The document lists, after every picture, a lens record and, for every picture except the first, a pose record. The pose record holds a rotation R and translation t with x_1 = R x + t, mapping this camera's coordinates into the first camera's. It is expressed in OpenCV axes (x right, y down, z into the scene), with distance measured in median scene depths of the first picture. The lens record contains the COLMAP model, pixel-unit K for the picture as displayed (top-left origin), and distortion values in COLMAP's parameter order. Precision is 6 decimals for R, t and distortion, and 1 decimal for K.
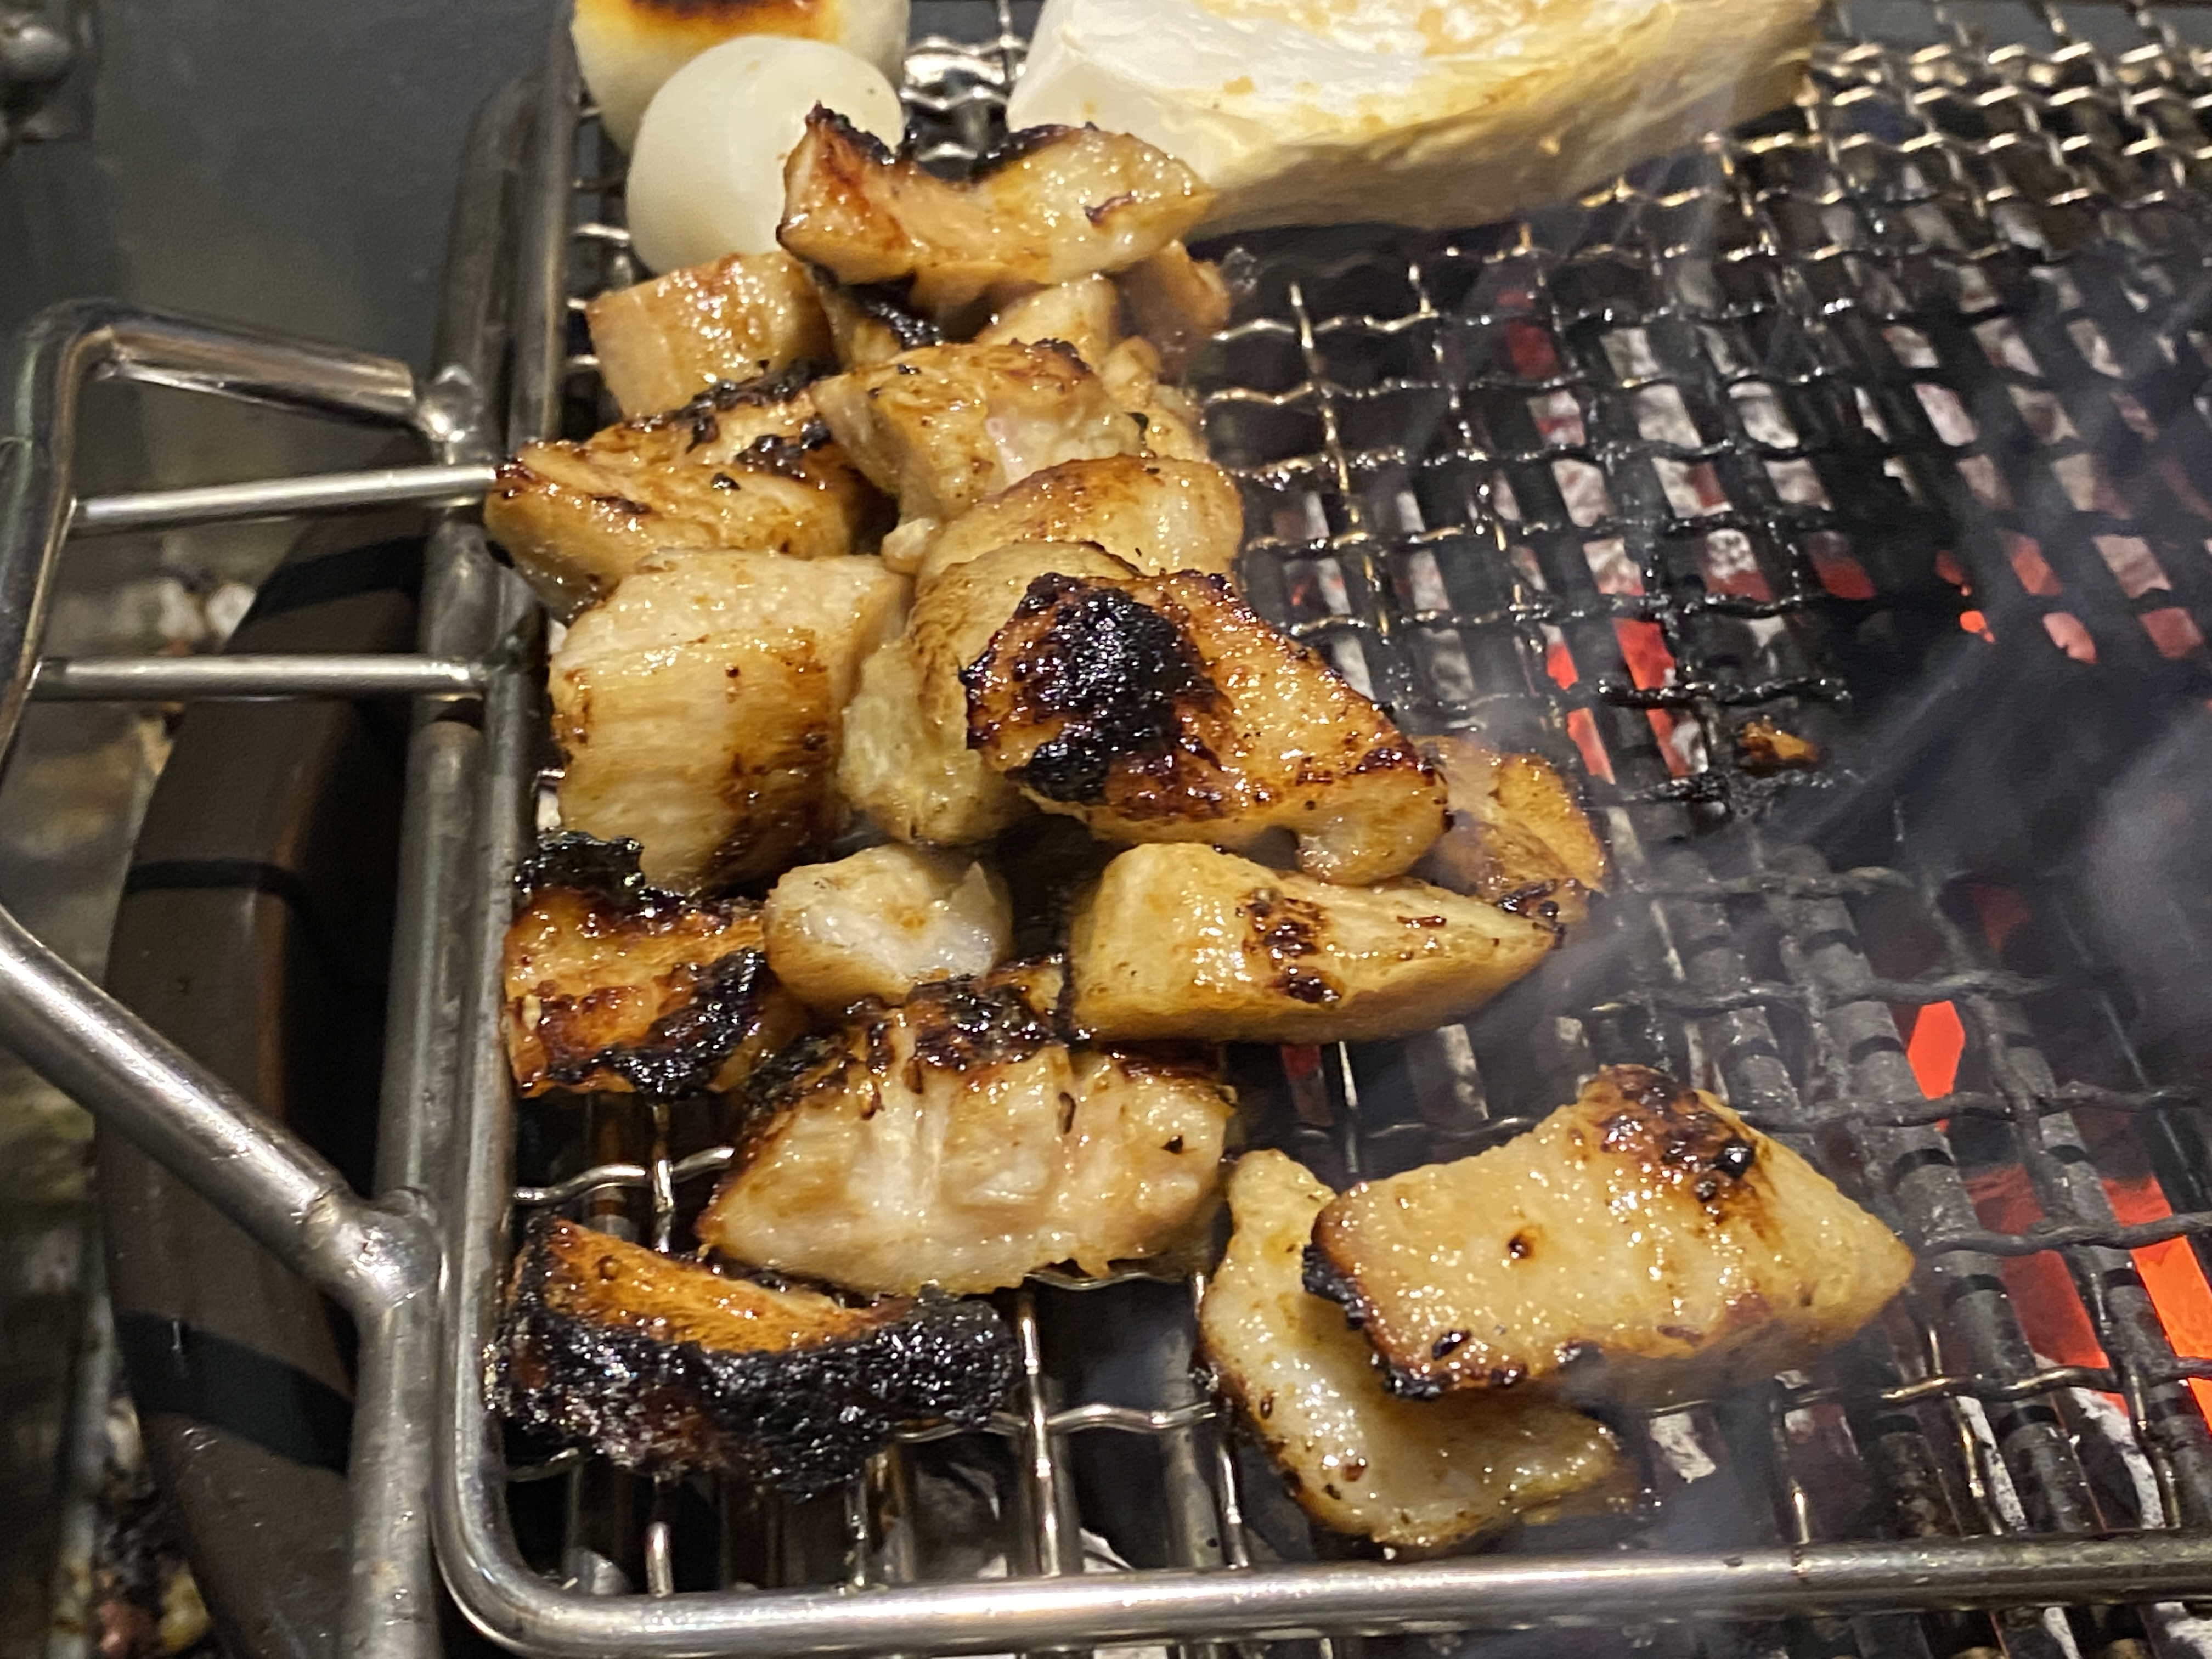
lens RADIAL K [[3388.2, 0, 1103.0], [0, 3388.2, 796.9], [0, 0, 1]] dist [0.190757, -0.726277]
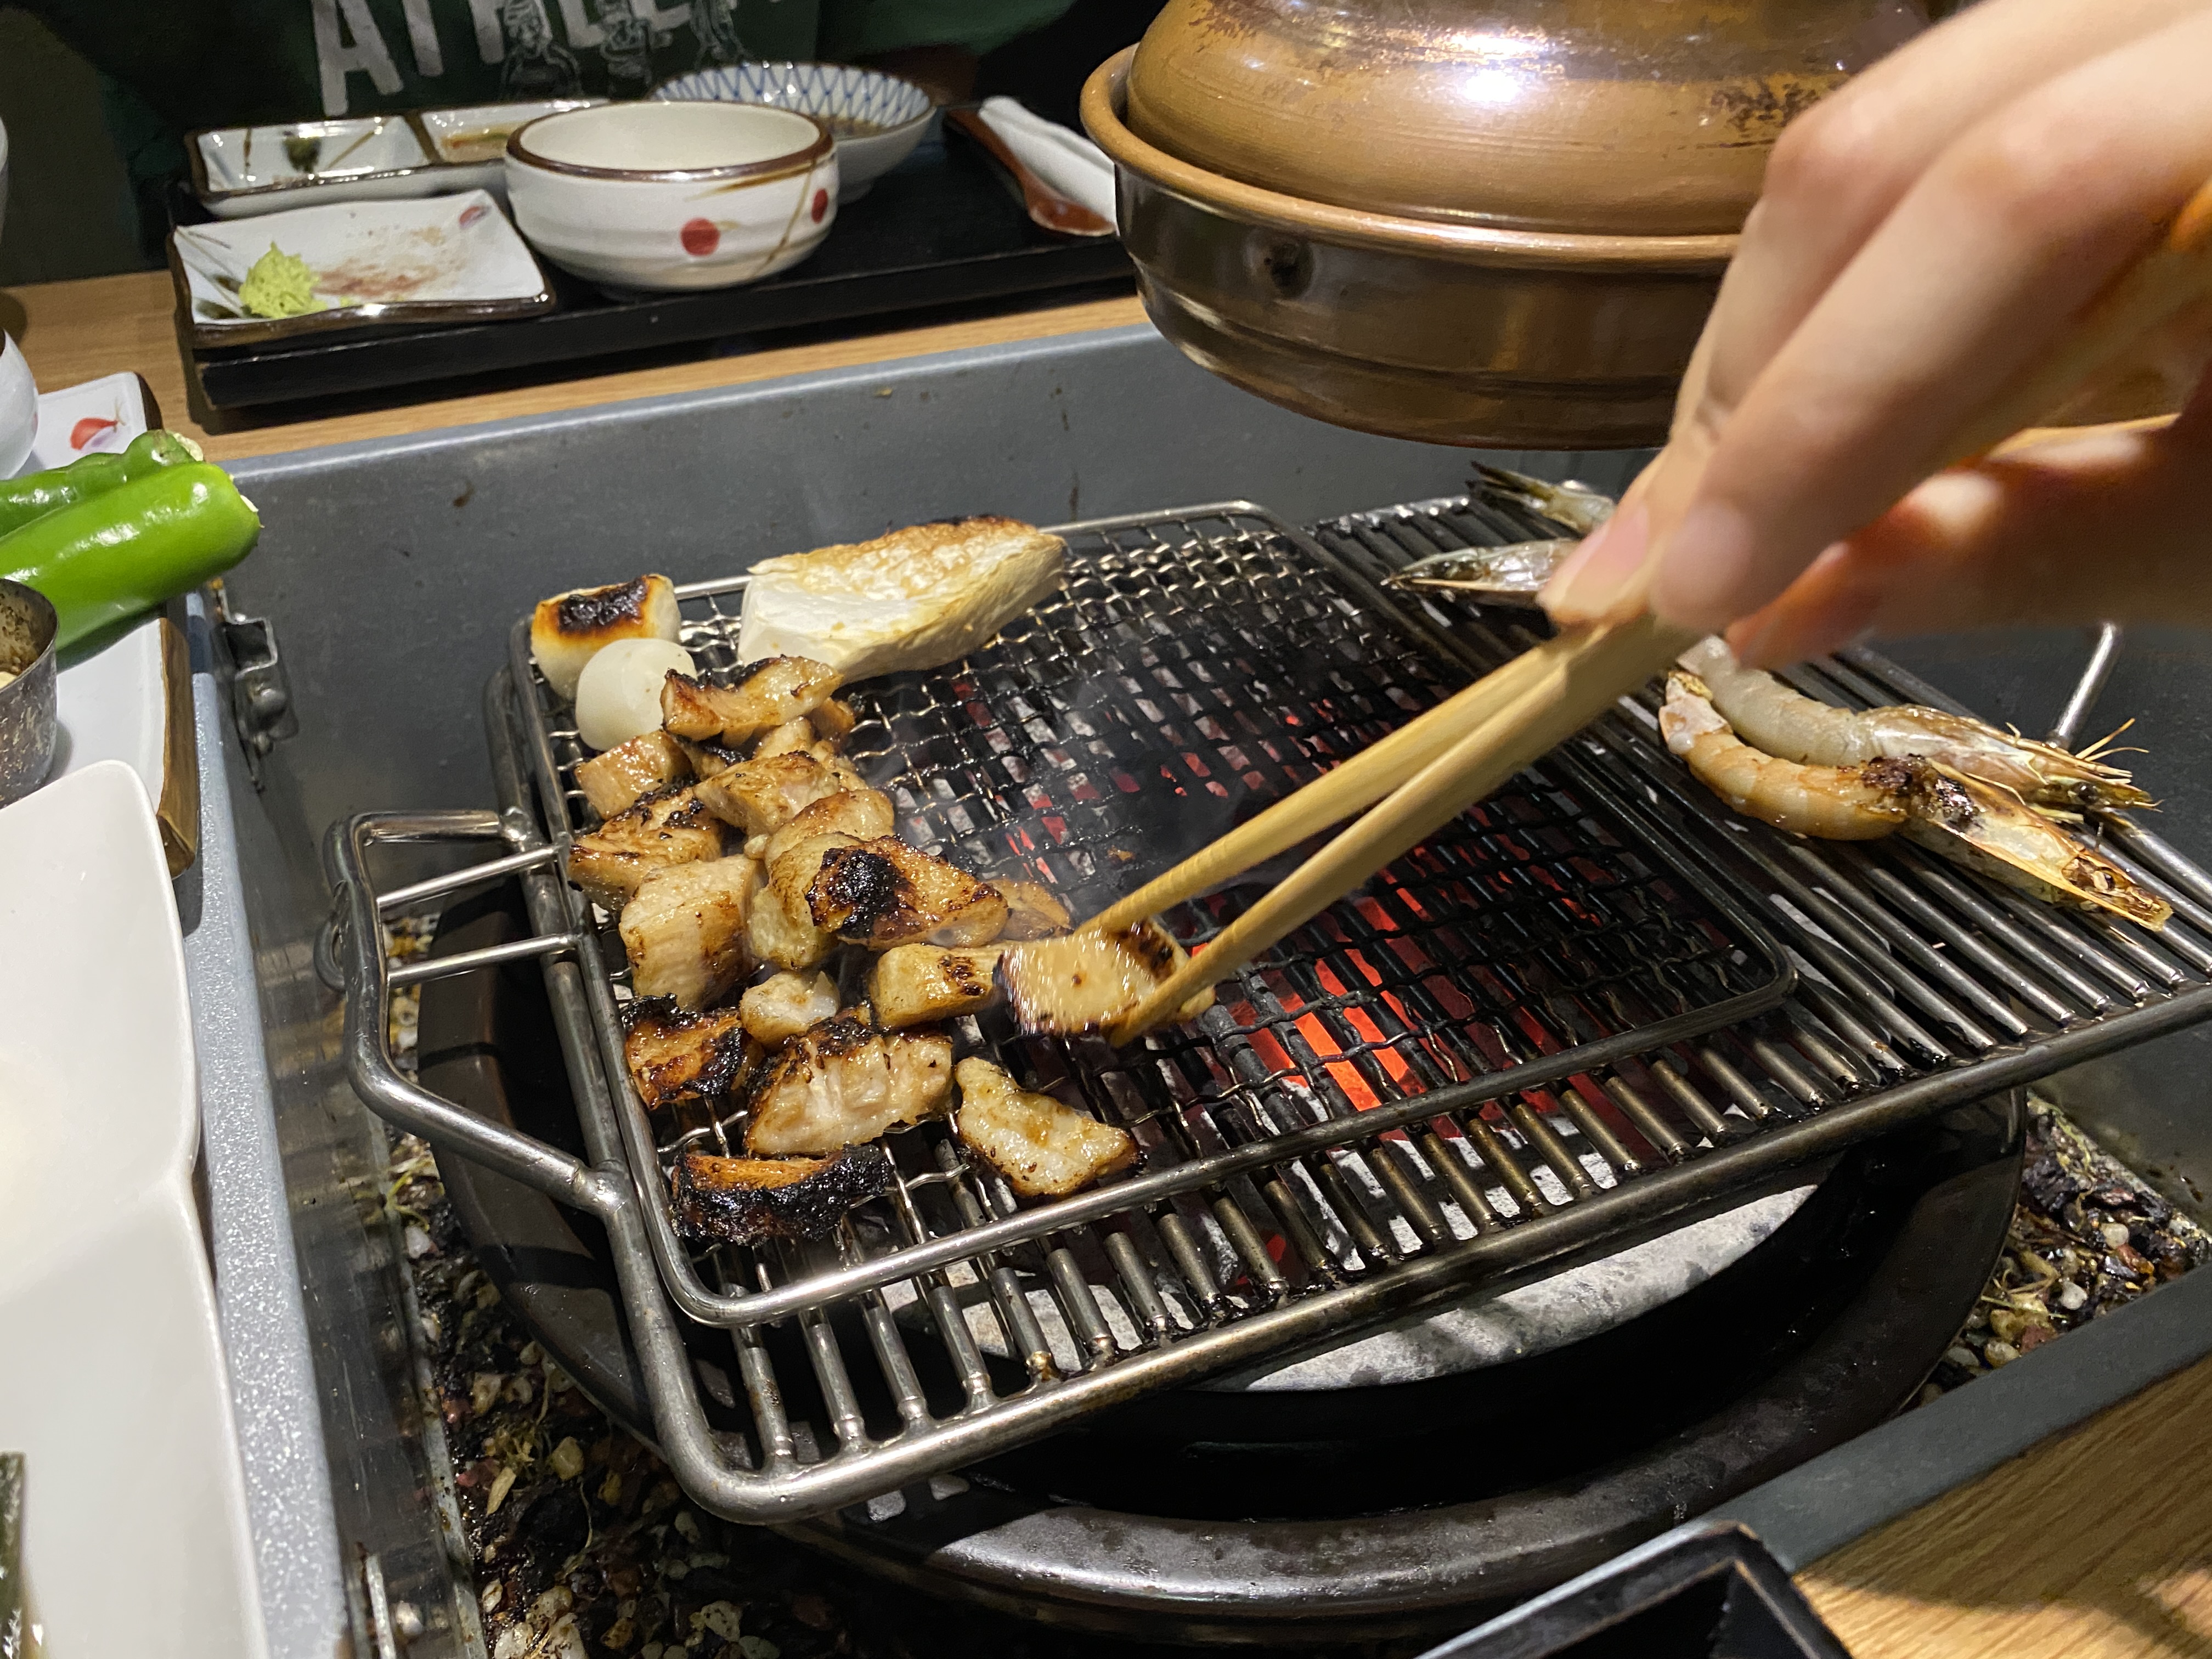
lens RADIAL K [[1656.2, 0, 1106.0], [0, 1656.2, 829.5], [0, 0, 1]] dist [0.215863, -0.488464]
pose [[0.956532, -0.196316, 0.215652, -0.073287], [0.204871, 0.978626, -0.017835, -0.015311], [-0.207542, 0.061241, 0.976307, -0.194208]]
